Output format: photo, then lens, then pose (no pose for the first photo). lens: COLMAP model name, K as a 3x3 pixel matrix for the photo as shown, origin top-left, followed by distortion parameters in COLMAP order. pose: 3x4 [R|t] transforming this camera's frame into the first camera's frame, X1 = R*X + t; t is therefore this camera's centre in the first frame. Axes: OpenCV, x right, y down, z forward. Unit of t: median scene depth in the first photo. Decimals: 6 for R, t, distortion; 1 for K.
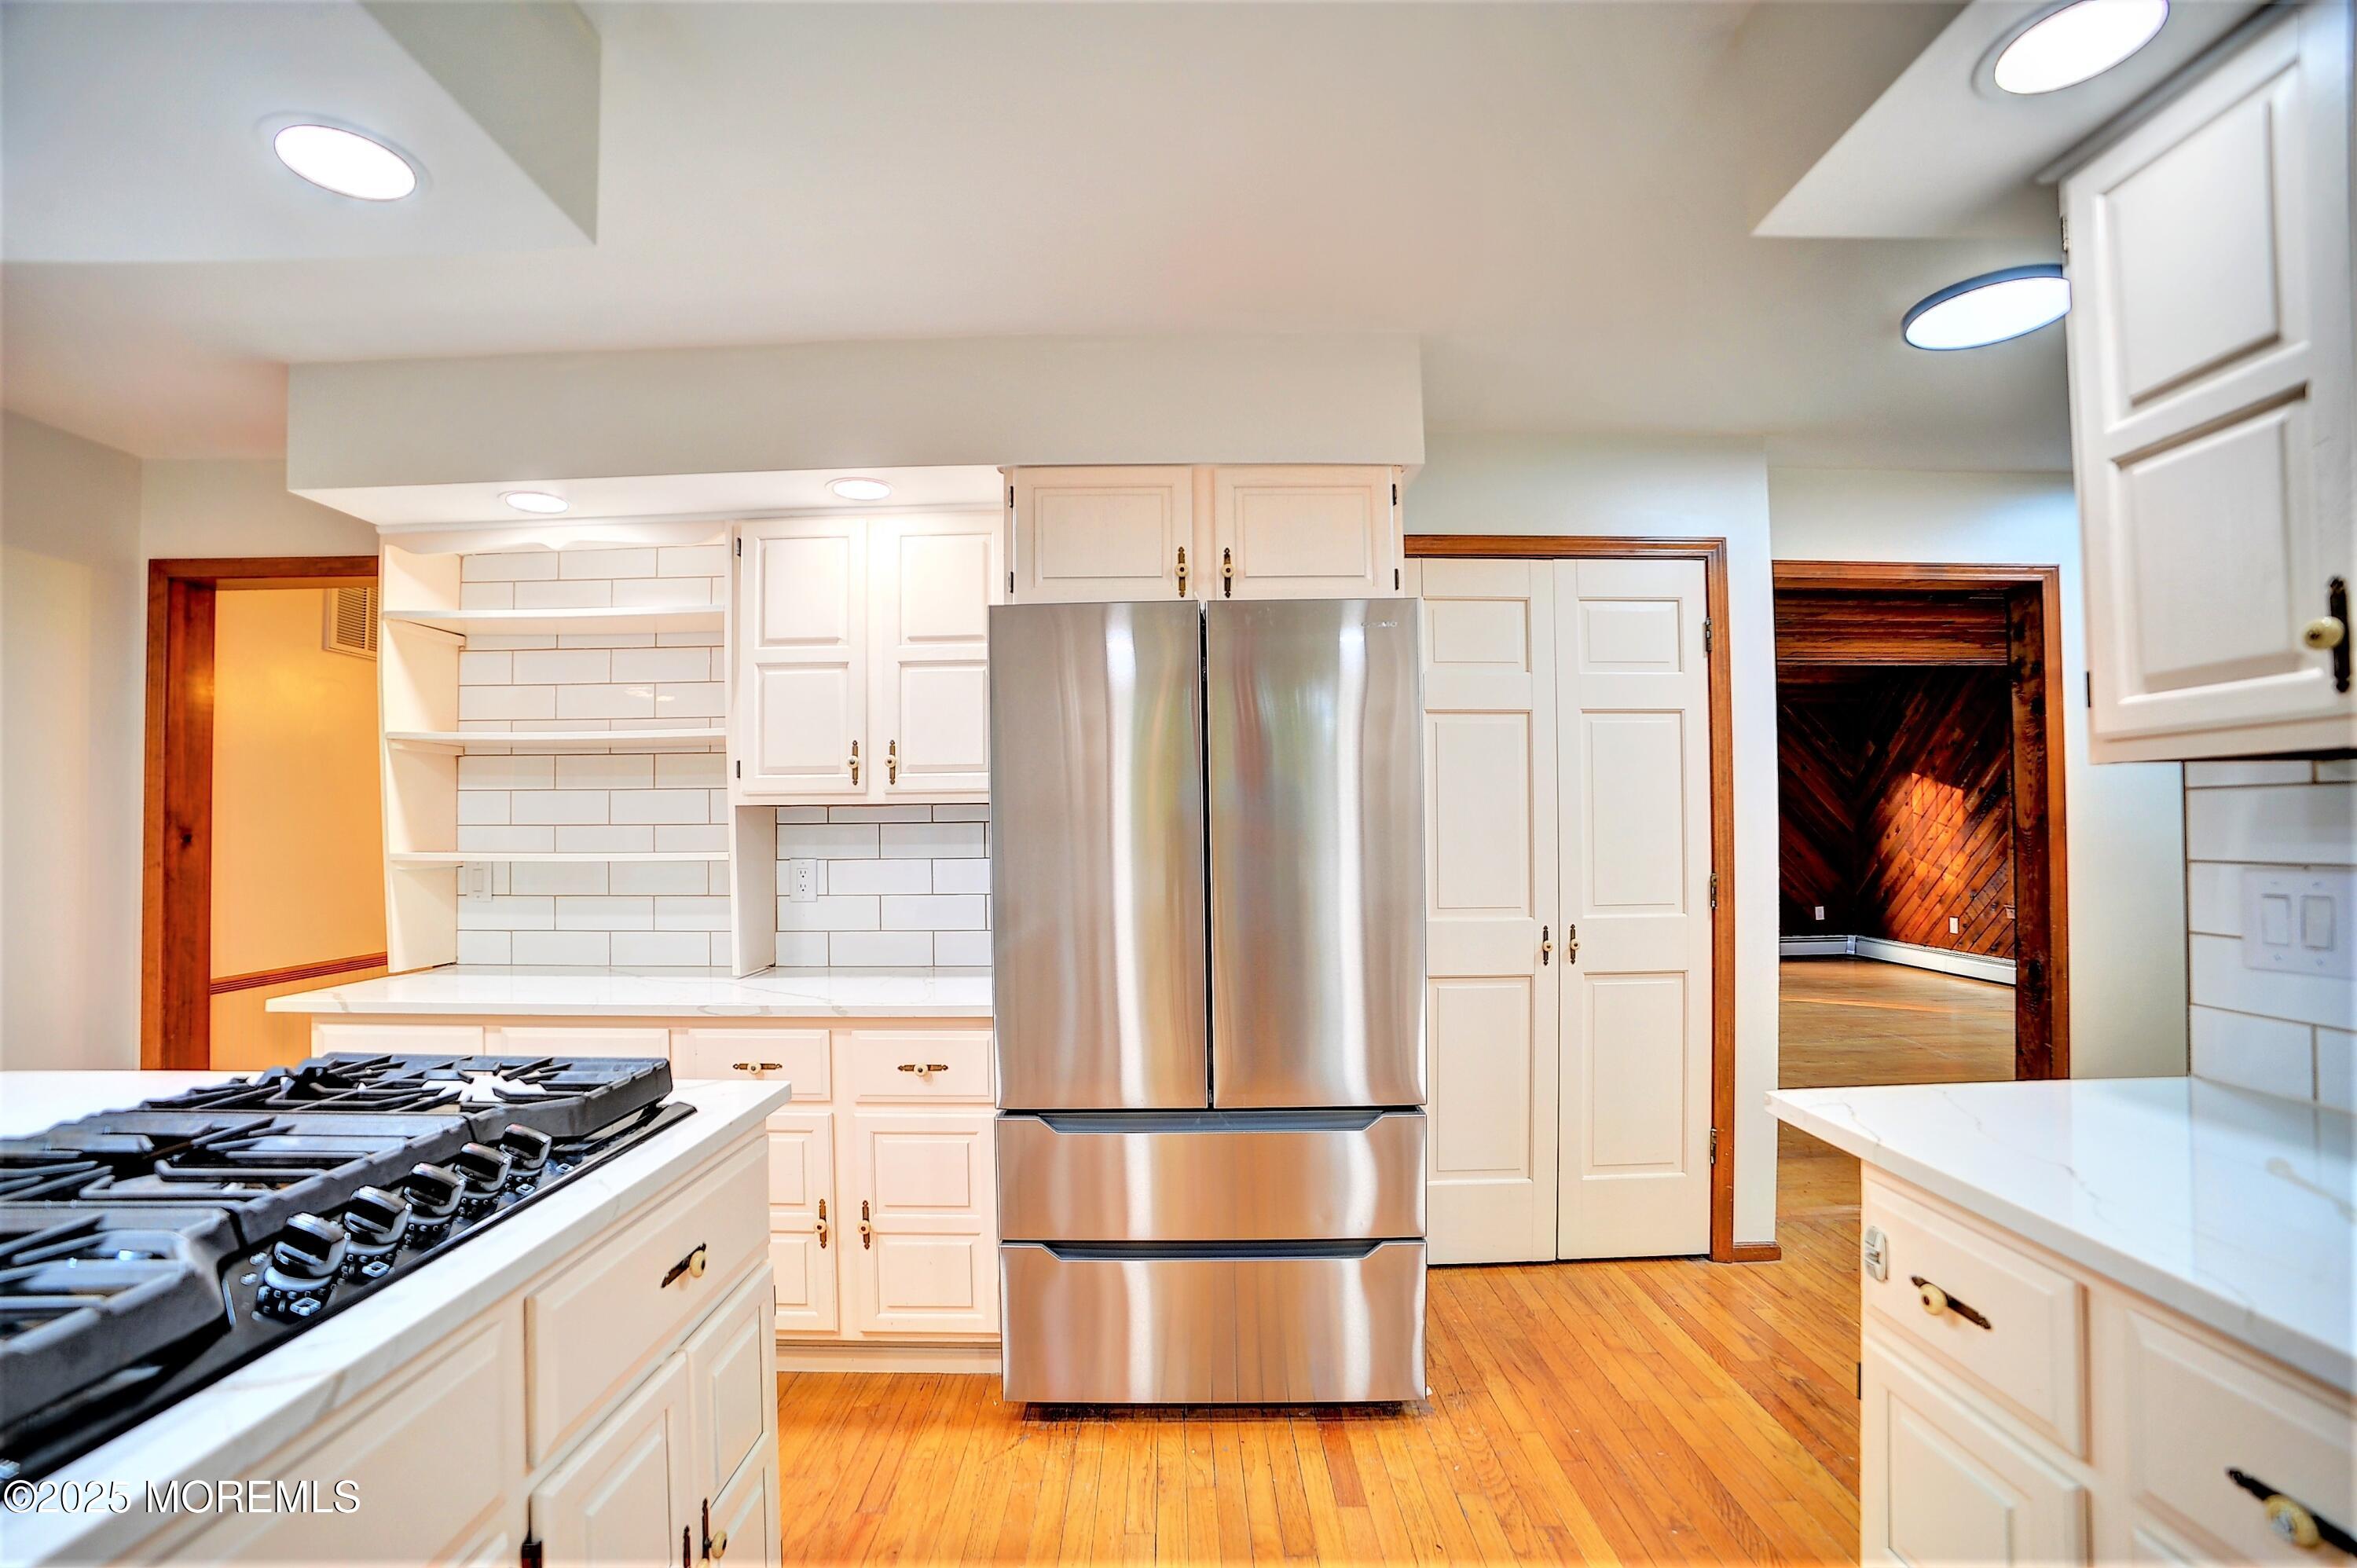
lens RADIAL K [[1037.3, 0, 1159.7], [0, 1037.3, 811.3], [0, 0, 1]] dist [-0.093242, 0.037613]
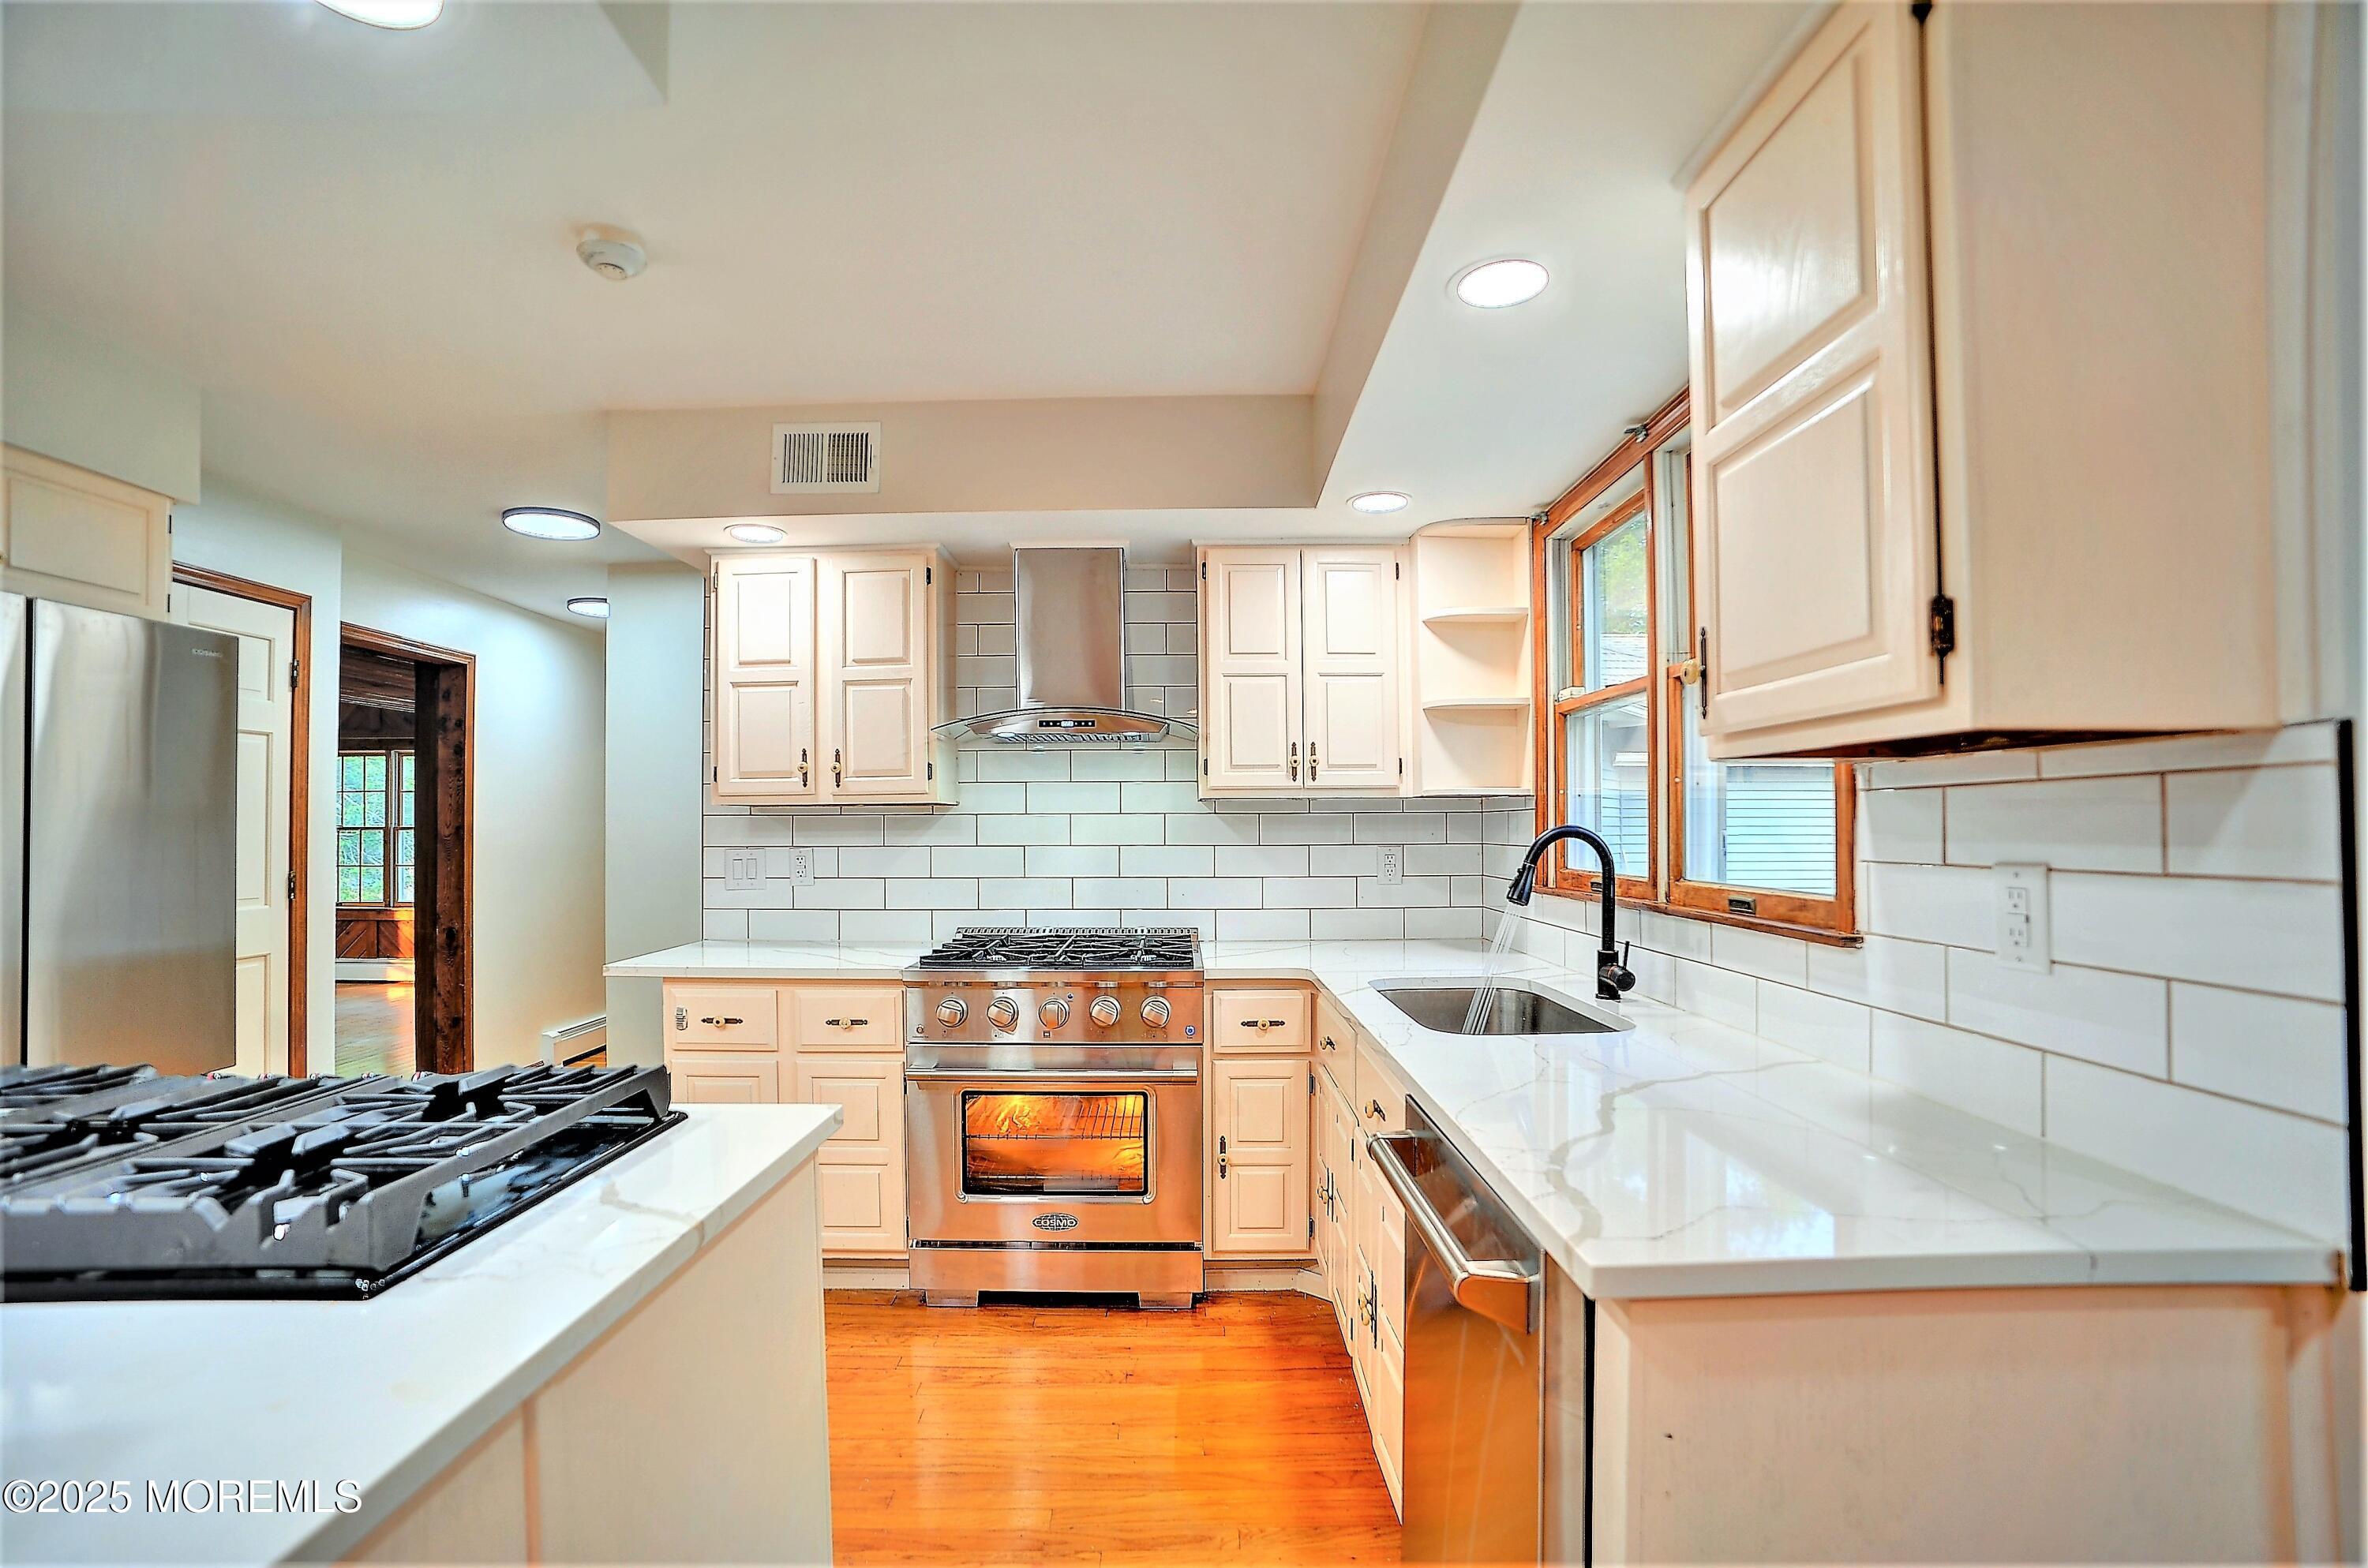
lens RADIAL K [[1071.2, 0, 1179.9], [0, 1071.2, 787.6], [0, 0, 1]] dist [-0.094105, 0.042280]
pose [[-0.012871, 0.043078, 0.998989, -0.682308], [-0.010351, 0.999012, -0.043213, 0.003014], [-0.999864, -0.010897, -0.012412, -0.043412]]
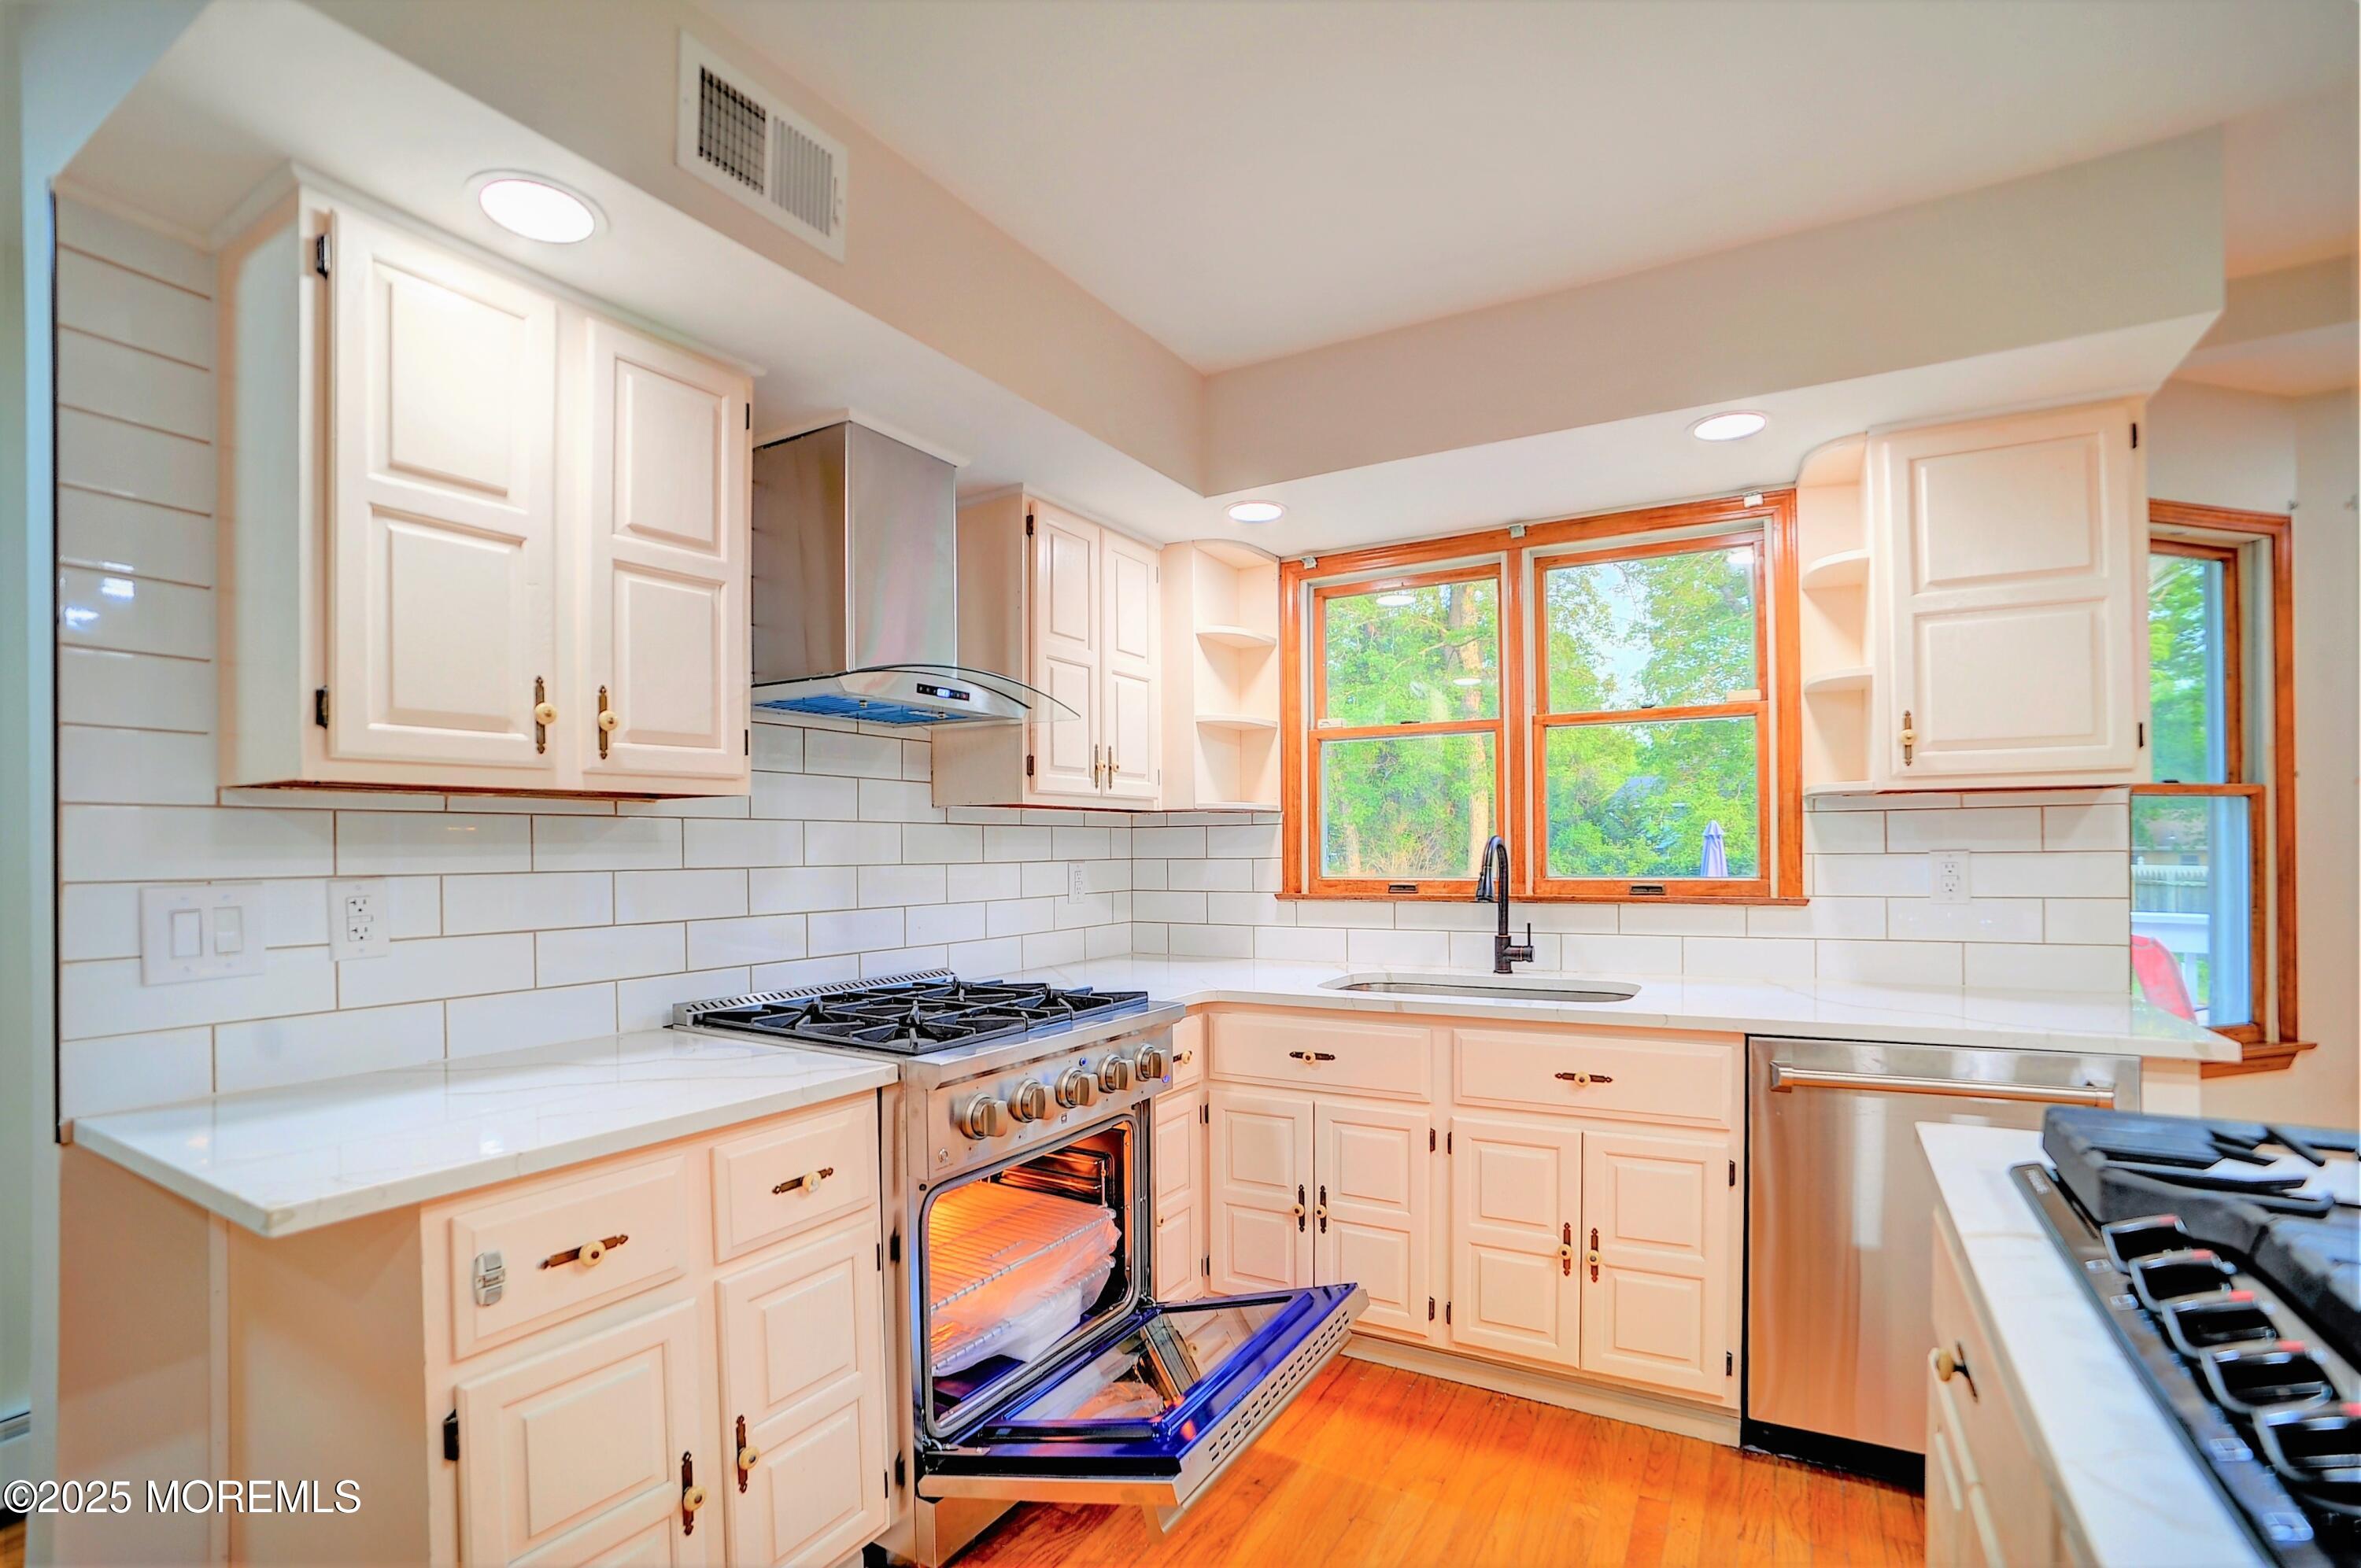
lens RADIAL K [[1063.6, 0, 1177.5], [0, 1063.6, 843.6], [0, 0, 1]] dist [-0.119789, 0.048948]
pose [[-0.865155, 0.017955, 0.501184, -0.143315], [0.007985, 0.999725, -0.022031, 0.019813], [-0.501442, -0.015058, -0.865060, 0.606496]]
